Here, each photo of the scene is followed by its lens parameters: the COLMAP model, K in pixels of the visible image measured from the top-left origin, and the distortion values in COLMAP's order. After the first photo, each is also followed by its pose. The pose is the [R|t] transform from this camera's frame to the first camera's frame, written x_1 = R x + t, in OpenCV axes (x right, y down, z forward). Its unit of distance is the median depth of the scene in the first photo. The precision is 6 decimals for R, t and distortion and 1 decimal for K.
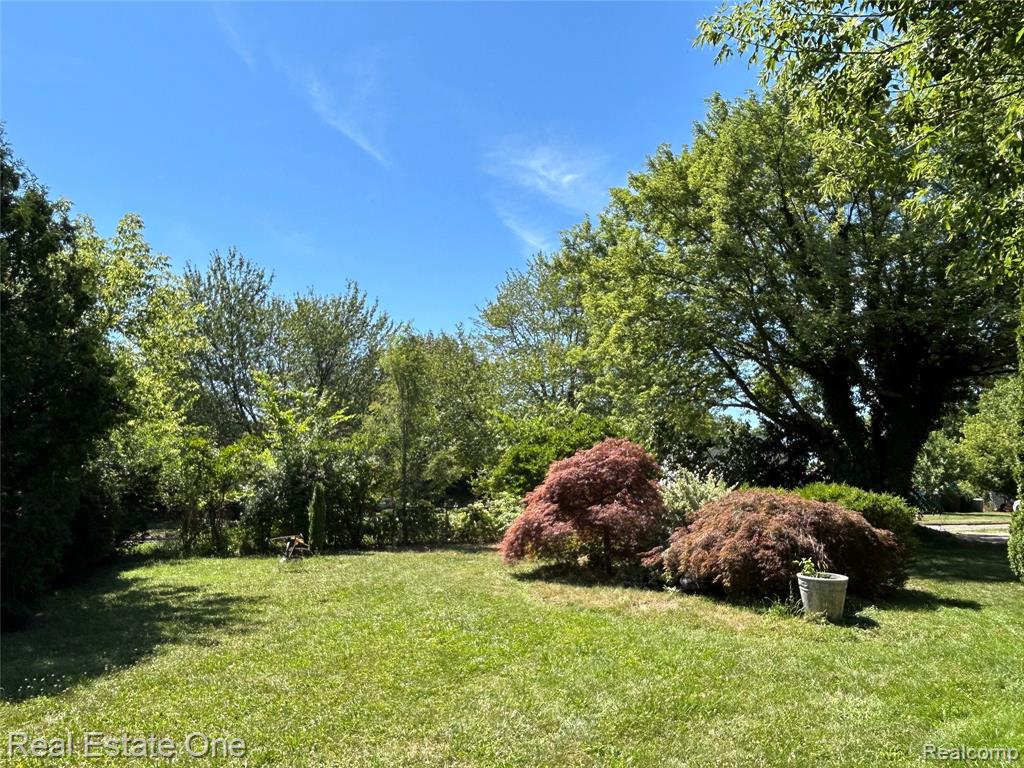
lens RADIAL K [[766.0, 0, 512.0], [0, 766.0, 384.0], [0, 0, 1]] dist [0.034893, -0.065938]
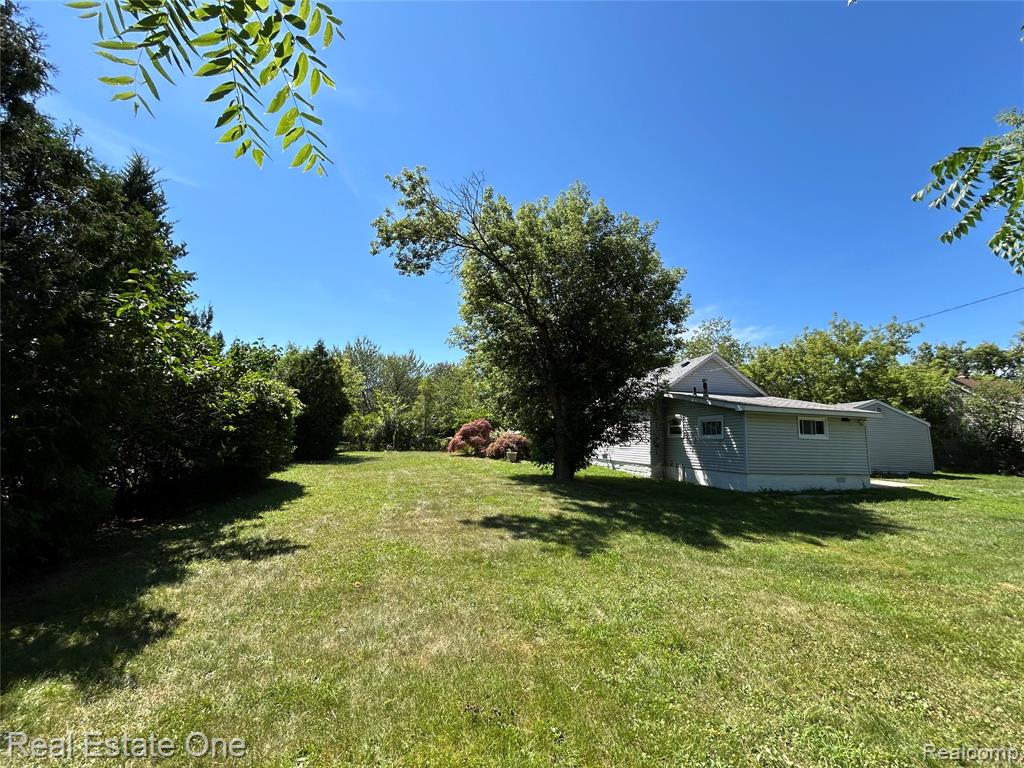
lens RADIAL K [[413.6, 0, 512.0], [0, 413.6, 384.0], [0, 0, 1]] dist [-0.000477, 0.000078]
pose [[0.998918, 0.032695, 0.033067, 0.137414], [-0.033093, 0.999385, 0.011567, -0.076929], [-0.032668, -0.012649, 0.999386, -0.612822]]
